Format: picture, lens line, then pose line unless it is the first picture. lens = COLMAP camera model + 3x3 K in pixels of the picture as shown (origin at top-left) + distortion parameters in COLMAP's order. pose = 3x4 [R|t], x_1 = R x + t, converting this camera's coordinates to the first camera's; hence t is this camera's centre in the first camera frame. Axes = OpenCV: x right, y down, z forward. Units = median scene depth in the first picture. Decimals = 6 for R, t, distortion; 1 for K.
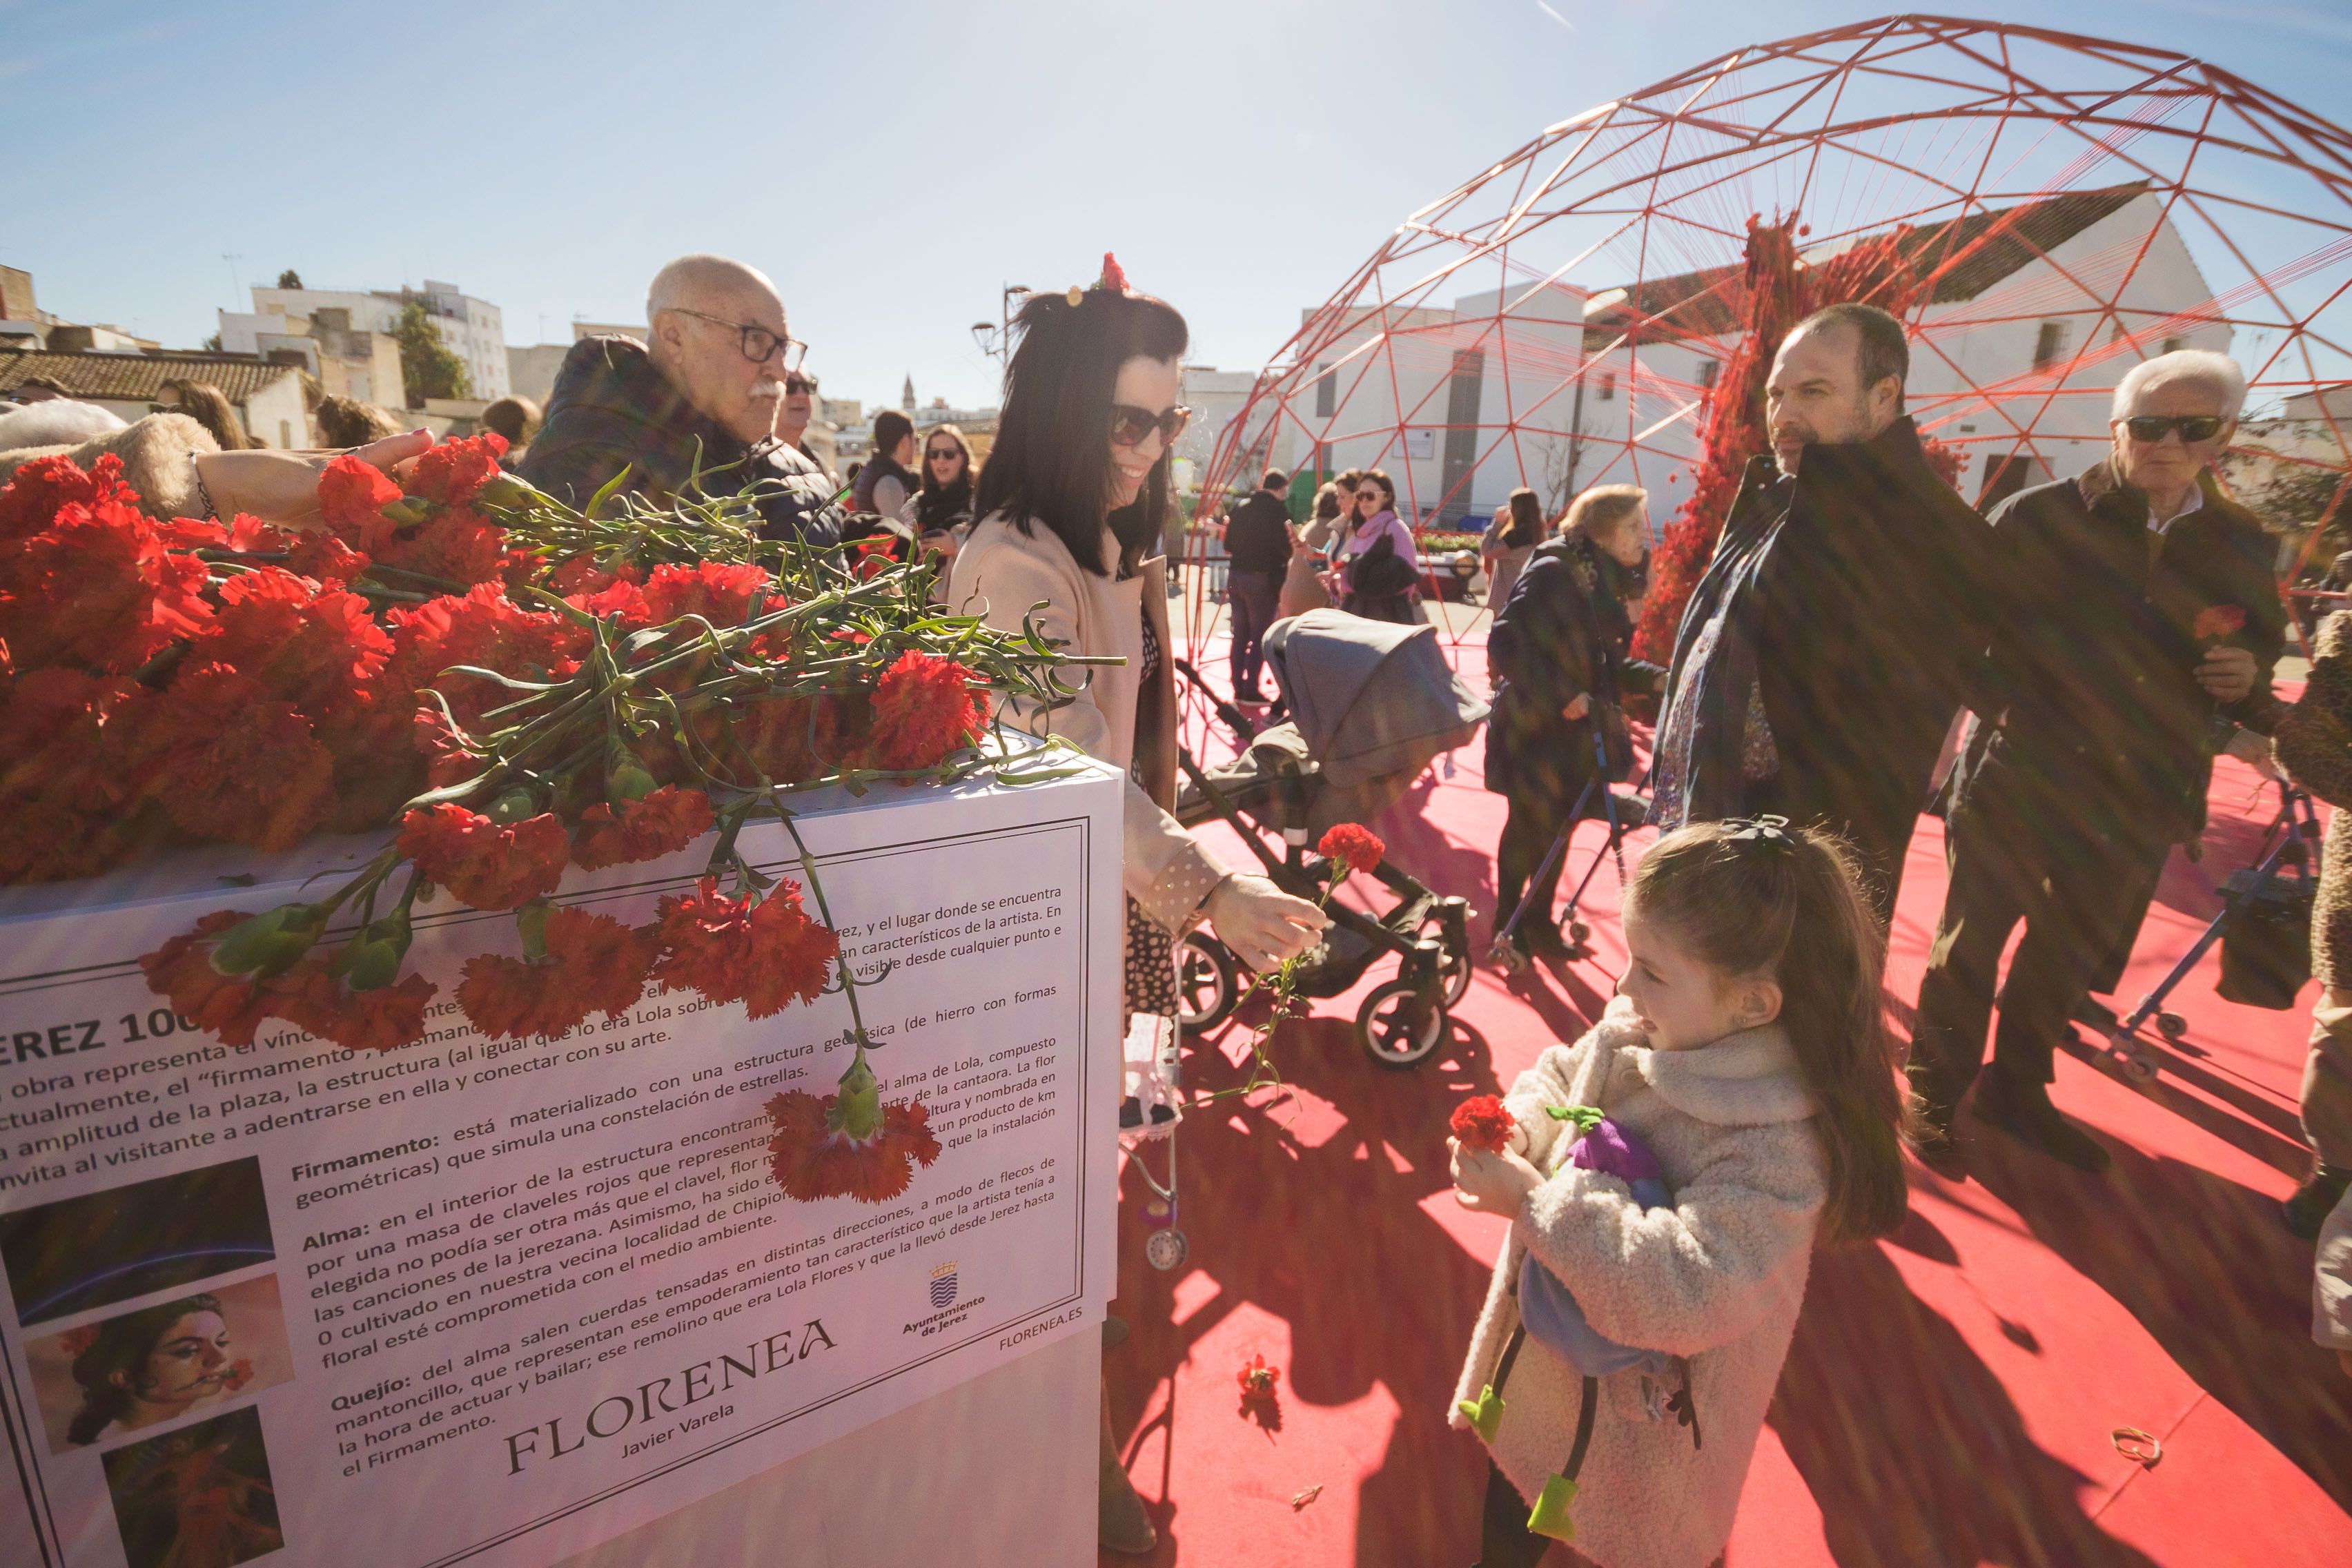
lens RADIAL K [[1099.0, 0, 1176.0], [0, 1099.0, 784.0], [0, 0, 1]] dist [0.002441, 0.000496]
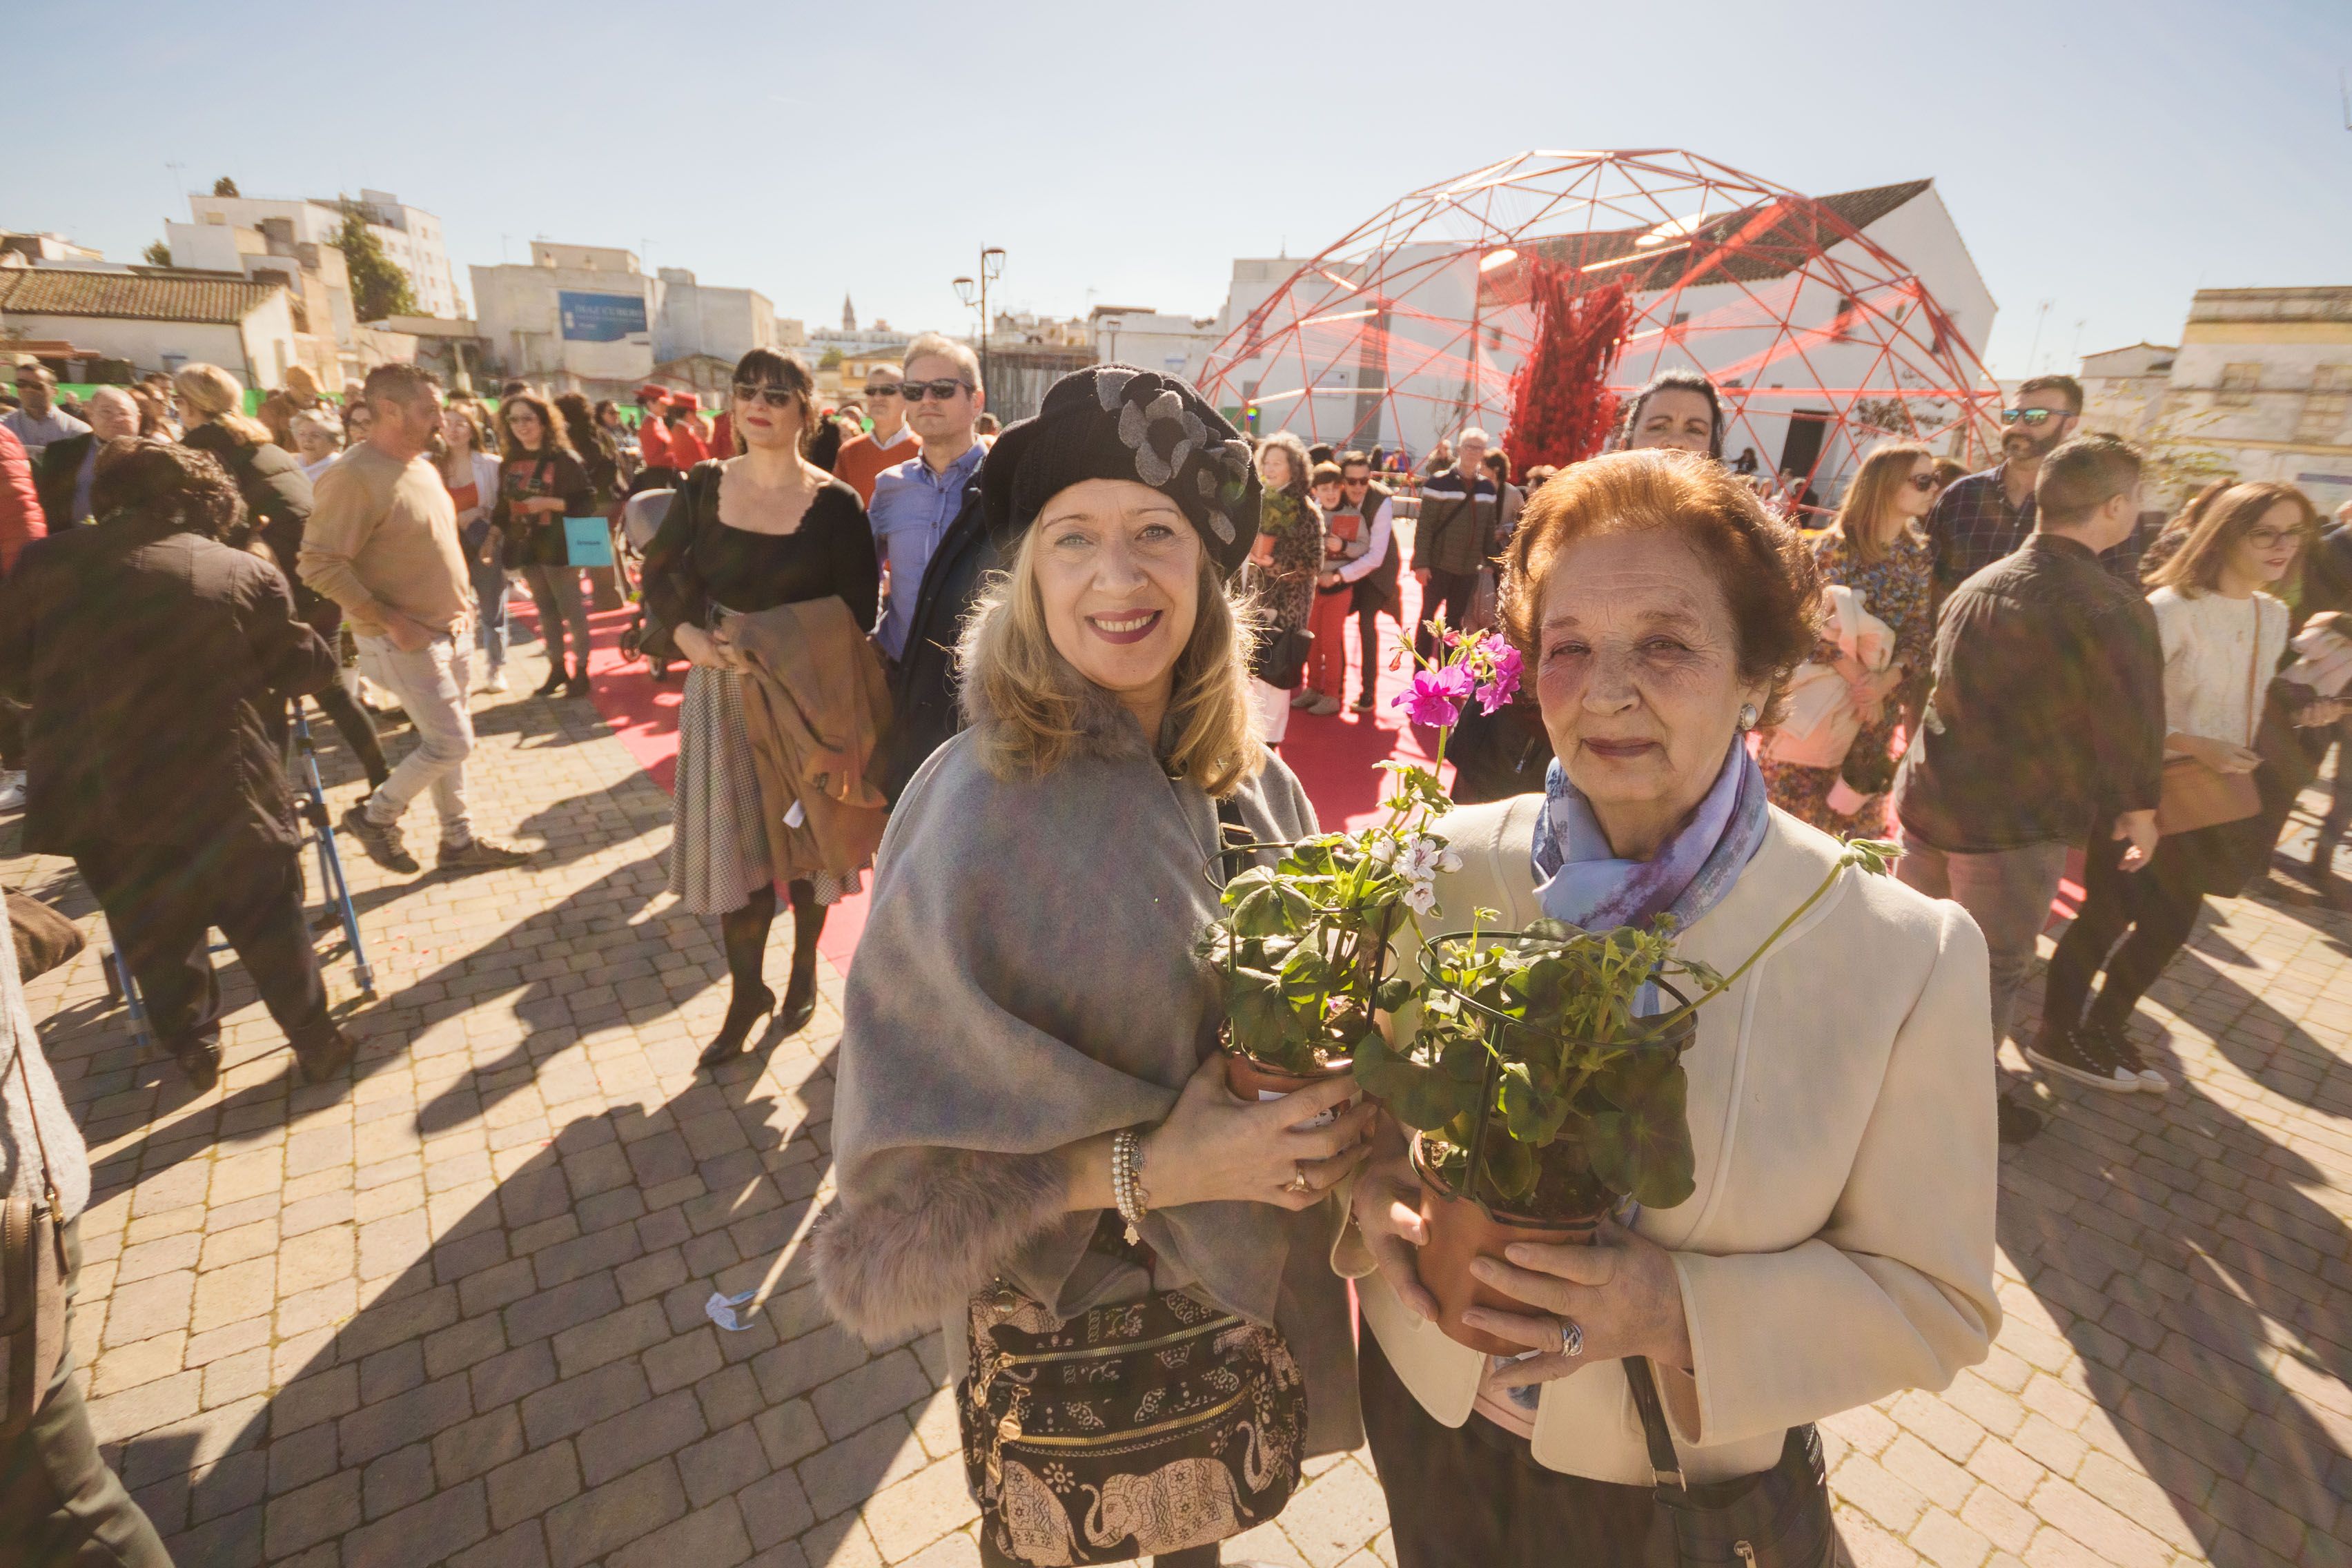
lens RADIAL K [[1179.8, 0, 1176.0], [0, 1179.8, 784.0], [0, 0, 1]] dist [0.034759, -0.026799]
pose [[0.997138, -0.006271, 0.075341, -0.028004], [0.002336, 0.998634, 0.052199, 0.029825], [-0.075566, -0.051873, 0.995791, -0.171846]]
